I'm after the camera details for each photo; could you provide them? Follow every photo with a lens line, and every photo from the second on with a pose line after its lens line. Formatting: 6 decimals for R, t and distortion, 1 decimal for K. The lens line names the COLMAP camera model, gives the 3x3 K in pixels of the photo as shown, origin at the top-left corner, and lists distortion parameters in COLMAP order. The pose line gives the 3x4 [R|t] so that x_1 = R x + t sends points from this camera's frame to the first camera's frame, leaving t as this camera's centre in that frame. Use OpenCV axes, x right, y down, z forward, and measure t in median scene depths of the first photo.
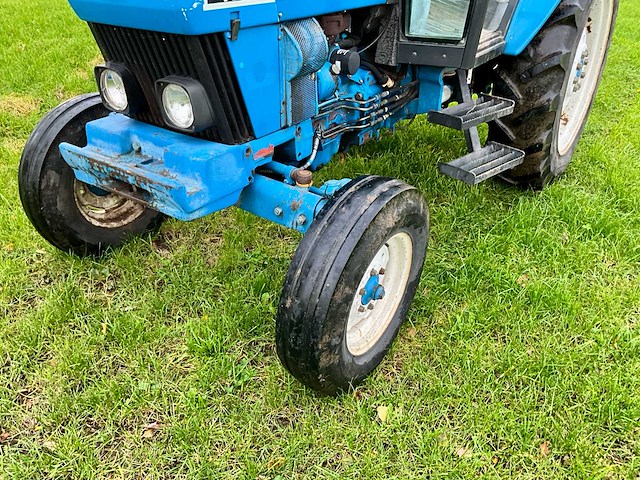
lens RADIAL K [[534.1, 0, 320.0], [0, 534.1, 240.0], [0, 0, 1]] dist [0.088826, -0.170600]
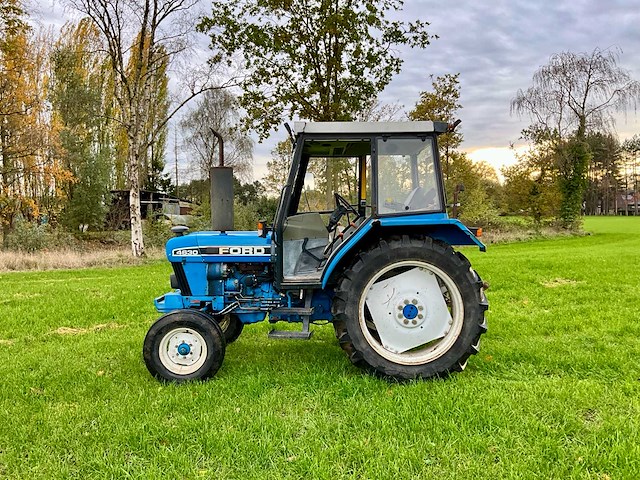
lens RADIAL K [[534.1, 0, 320.0], [0, 534.1, 240.0], [0, 0, 1]] dist [0.088826, -0.170600]
pose [[0.572381, 0.018351, -0.819782, 2.681145], [-0.399929, 0.879026, -0.259558, 0.033267], [0.715847, 0.476421, 0.510477, -0.188687]]
